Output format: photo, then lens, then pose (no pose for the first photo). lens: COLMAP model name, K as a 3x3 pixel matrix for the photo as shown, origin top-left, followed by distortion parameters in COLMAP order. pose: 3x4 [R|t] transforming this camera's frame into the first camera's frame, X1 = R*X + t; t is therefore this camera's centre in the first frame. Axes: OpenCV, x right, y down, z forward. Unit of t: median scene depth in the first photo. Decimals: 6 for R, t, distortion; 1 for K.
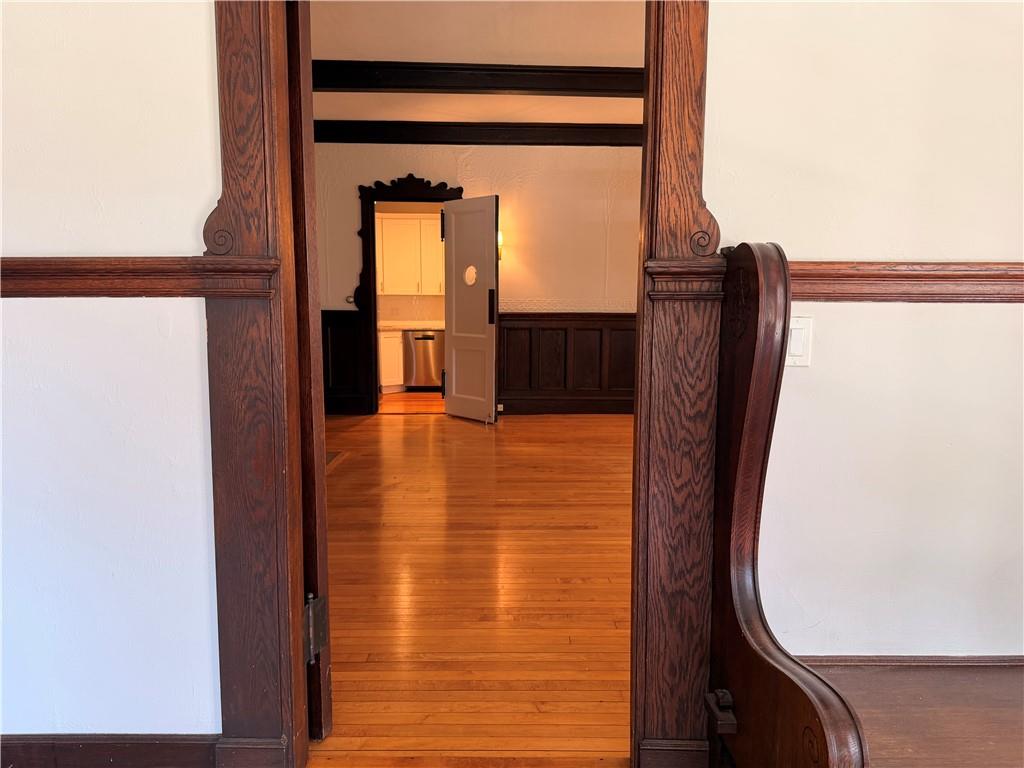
lens RADIAL K [[715.1, 0, 514.7], [0, 715.1, 394.6], [0, 0, 1]] dist [0.035717, -0.034478]
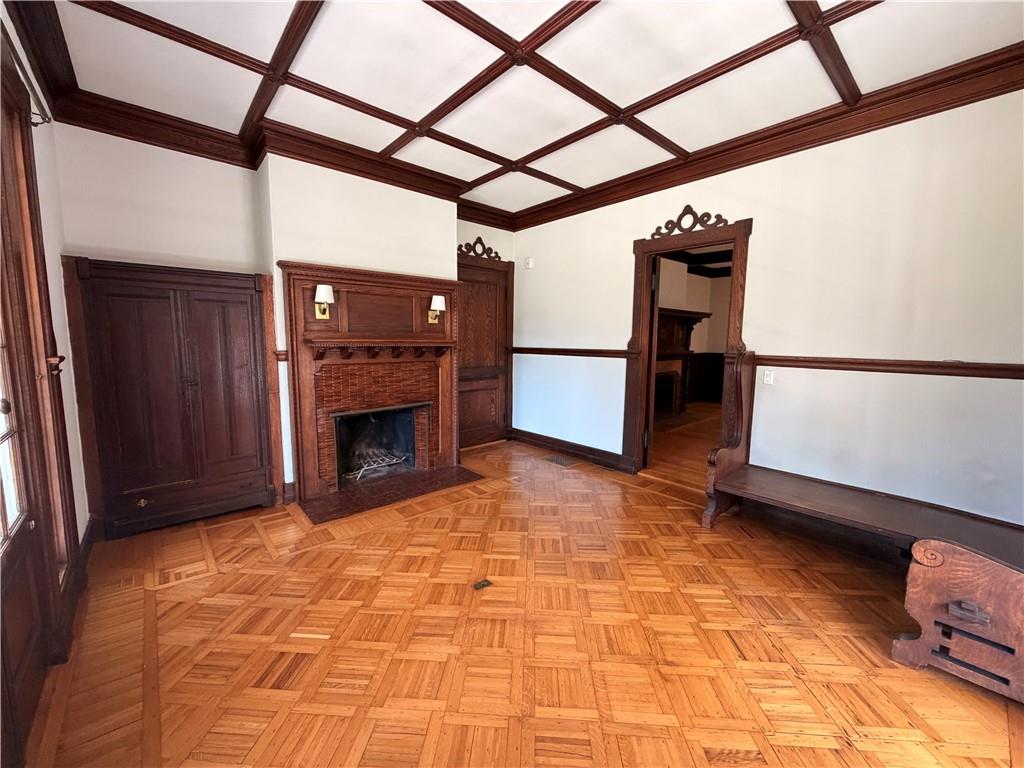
lens RADIAL K [[409.1, 0, 503.6], [0, 409.1, 385.2], [0, 0, 1]] dist [-0.000660, 0.000069]
pose [[0.649525, 0.088725, -0.755146, 0.233180], [-0.103026, 0.994279, 0.028206, 0.009810], [0.753328, 0.059479, 0.654950, -0.290609]]
